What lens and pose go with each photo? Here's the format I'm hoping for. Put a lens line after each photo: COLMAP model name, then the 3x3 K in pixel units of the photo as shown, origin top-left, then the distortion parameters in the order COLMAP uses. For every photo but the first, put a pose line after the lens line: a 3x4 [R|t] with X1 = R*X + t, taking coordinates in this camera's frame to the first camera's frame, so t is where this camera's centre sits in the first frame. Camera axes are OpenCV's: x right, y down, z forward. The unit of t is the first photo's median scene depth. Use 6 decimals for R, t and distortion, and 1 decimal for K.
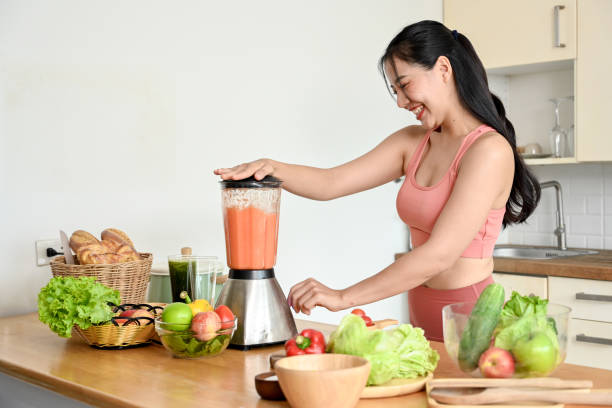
lens RADIAL K [[1019.3, 0, 306.0], [0, 1019.3, 204.0], [0, 0, 1]] dist [0.012248, 0.033948]
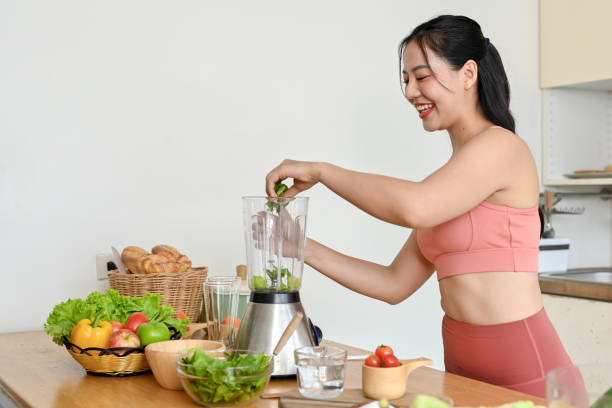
lens RADIAL K [[908.0, 0, 306.0], [0, 908.0, 204.0], [0, 0, 1]] dist [0.012538, 0.007503]
pose [[0.987096, 0.013519, -0.159559, 0.063237], [-0.016267, 0.999741, -0.015926, -0.002080], [0.159303, 0.018317, 0.987060, 0.134457]]
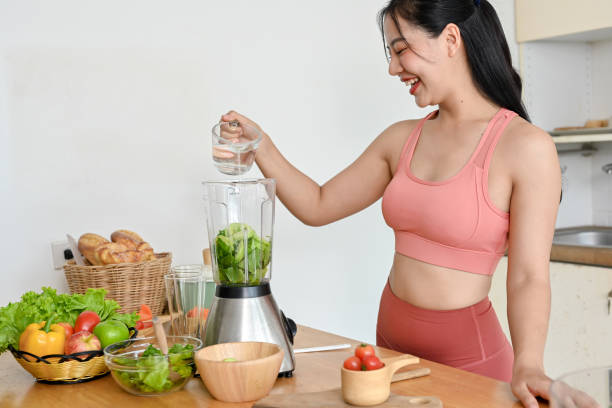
lens RADIAL K [[908.0, 0, 306.0], [0, 908.0, 204.0], [0, 0, 1]] dist [0.012538, 0.007503]
pose [[0.991168, -0.020352, -0.131038, 0.059406], [0.024921, 0.999134, 0.033328, -0.016981], [0.130247, -0.036300, 0.990817, 0.180291]]
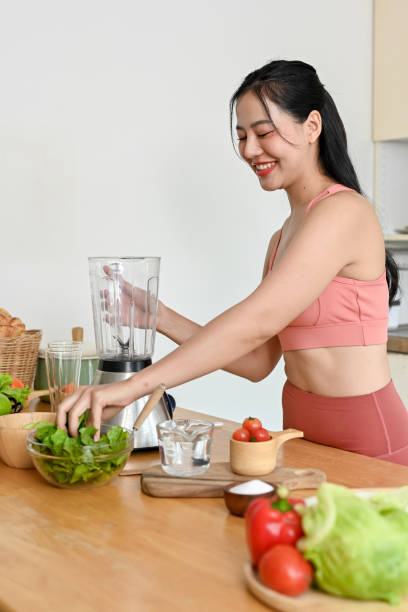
lens RADIAL K [[908.0, 0, 204.0], [0, 908.0, 306.0], [0, 0, 1]] dist [0.012538, 0.007503]
pose [[0.998545, 0.016074, -0.051480, 0.029567], [-0.014039, 0.999115, 0.039651, -0.008088], [0.052072, -0.038870, 0.997887, 0.164951]]
